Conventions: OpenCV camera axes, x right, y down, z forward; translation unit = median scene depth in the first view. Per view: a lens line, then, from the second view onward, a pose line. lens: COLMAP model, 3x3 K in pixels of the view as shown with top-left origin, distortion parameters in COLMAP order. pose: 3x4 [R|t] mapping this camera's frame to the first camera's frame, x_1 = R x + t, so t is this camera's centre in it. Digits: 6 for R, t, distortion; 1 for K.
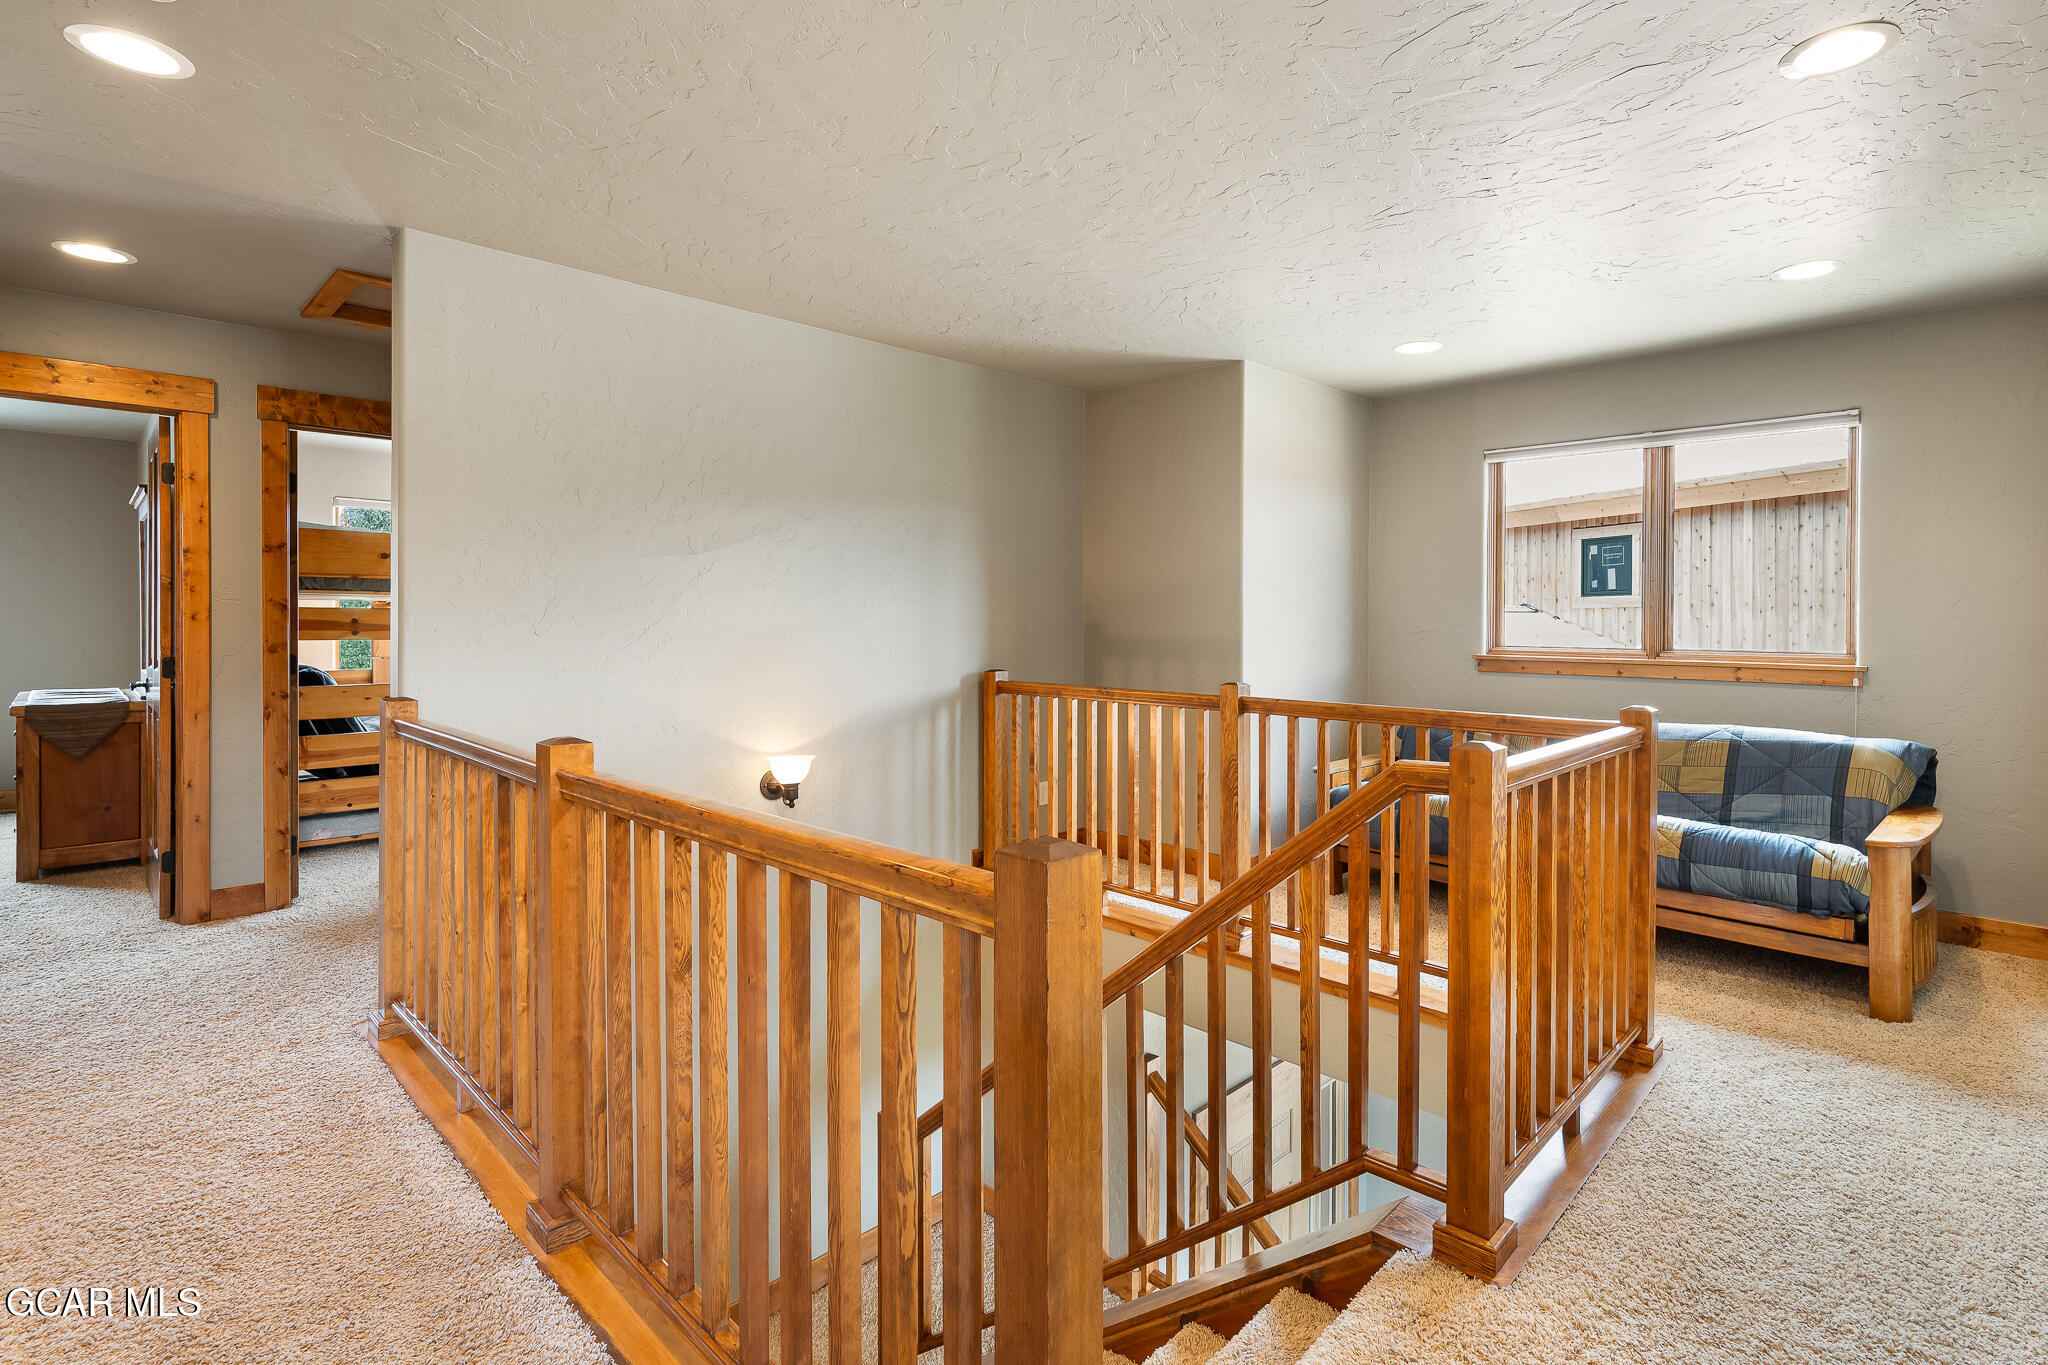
lens RADIAL K [[918.0, 0, 1063.7], [0, 918.0, 644.3], [0, 0, 1]] dist [-0.002614, 0.000522]
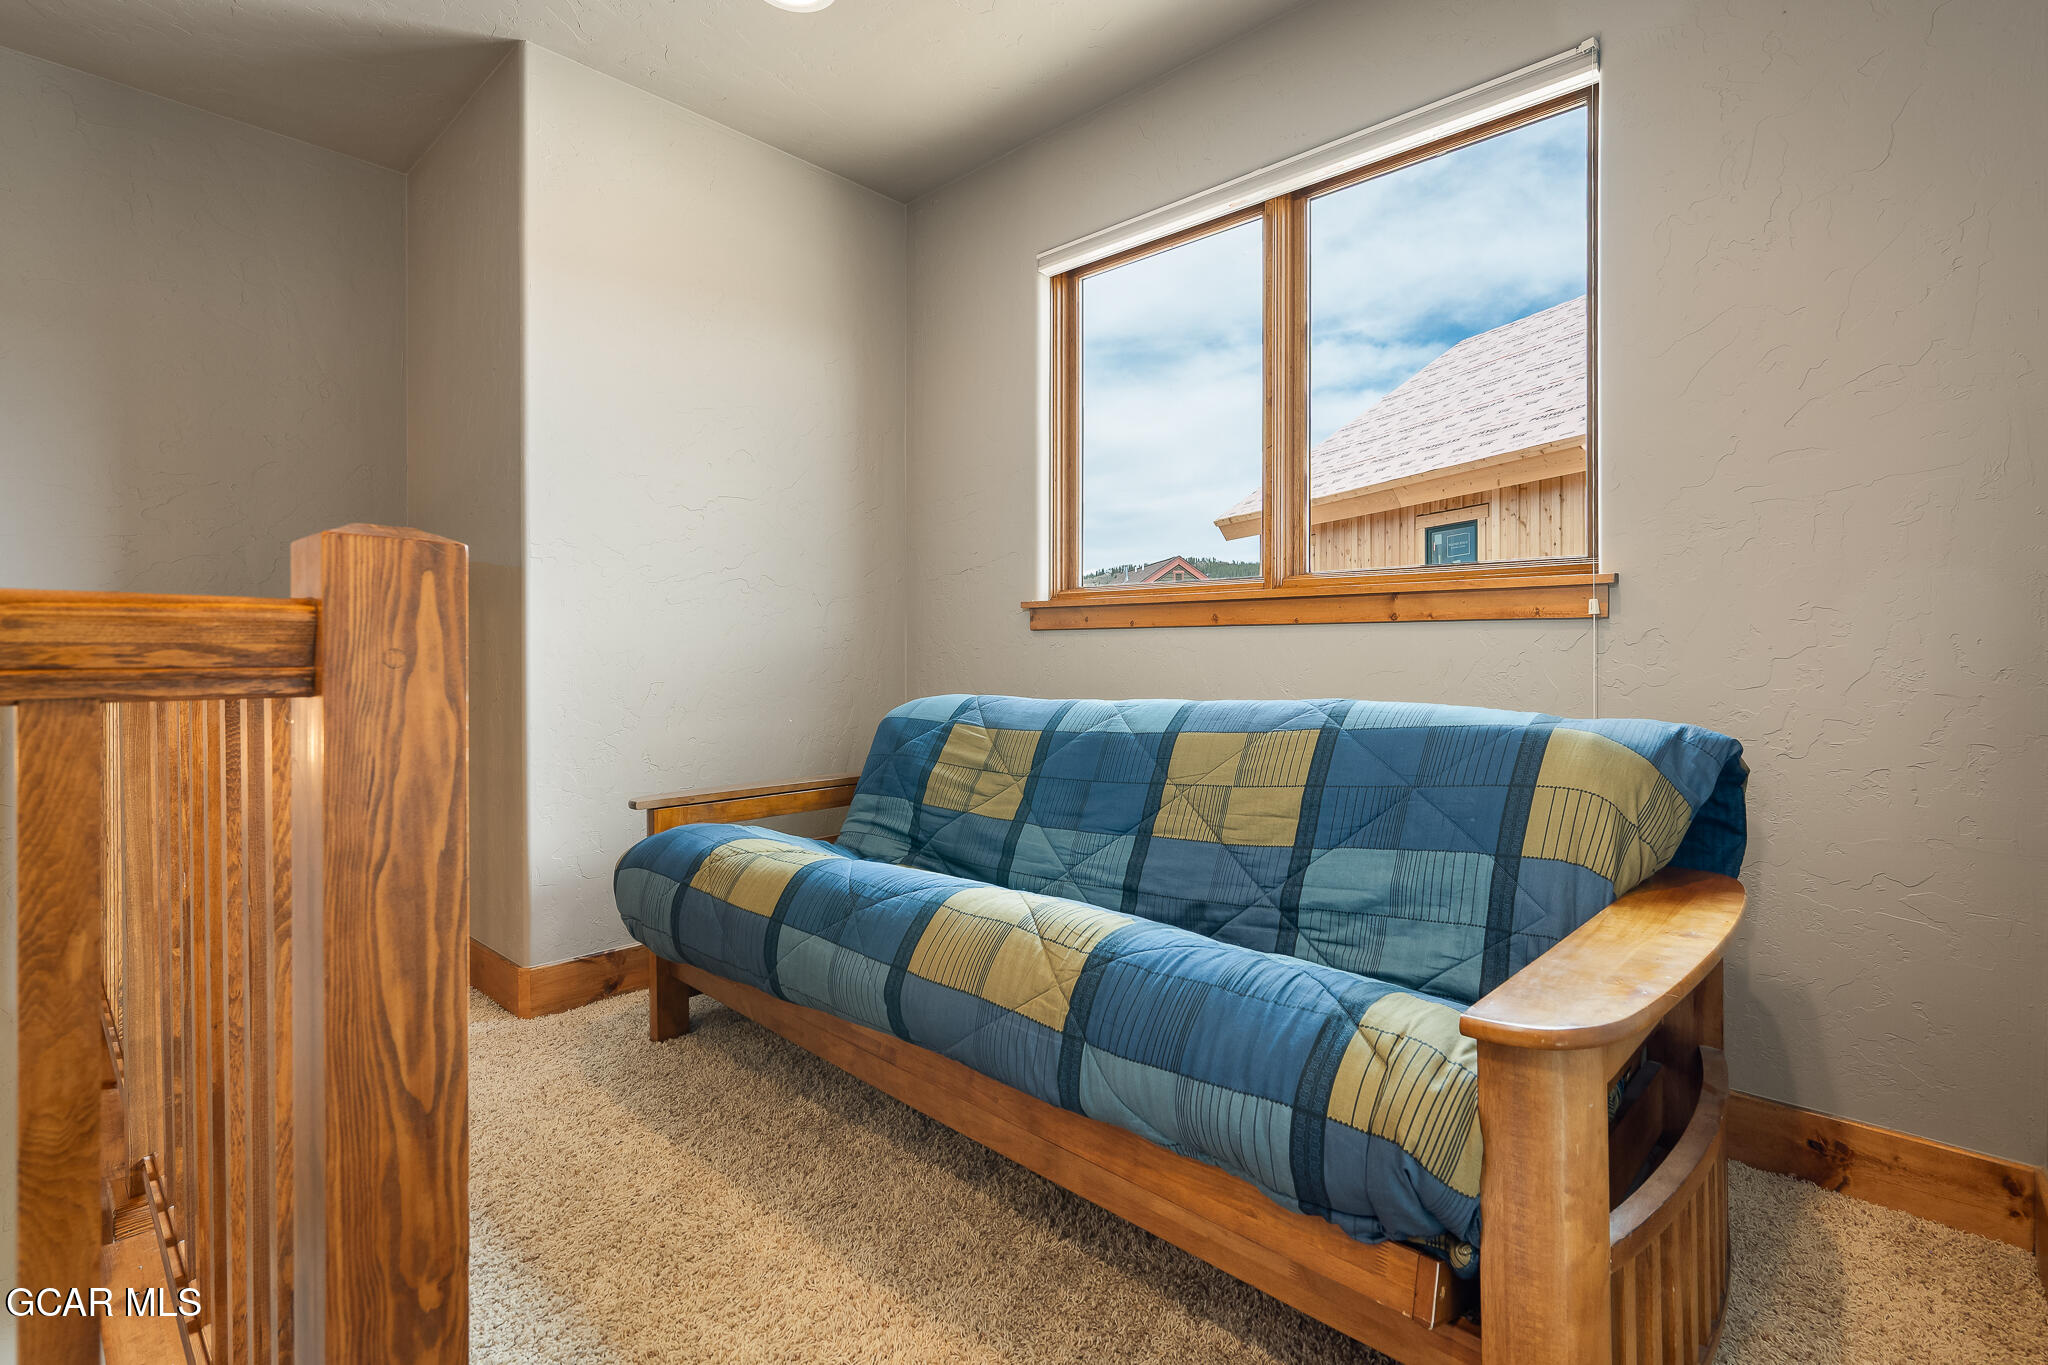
lens RADIAL K [[918.0, 0, 1023.4], [0, 918.0, 670.8], [0, 0, 1]] dist [-0.002614, 0.000522]
pose [[0.999427, -0.002589, 0.033744, 0.594716], [0.002699, 0.999991, -0.003228, 0.080997], [-0.033735, 0.003317, 0.999425, 0.576295]]
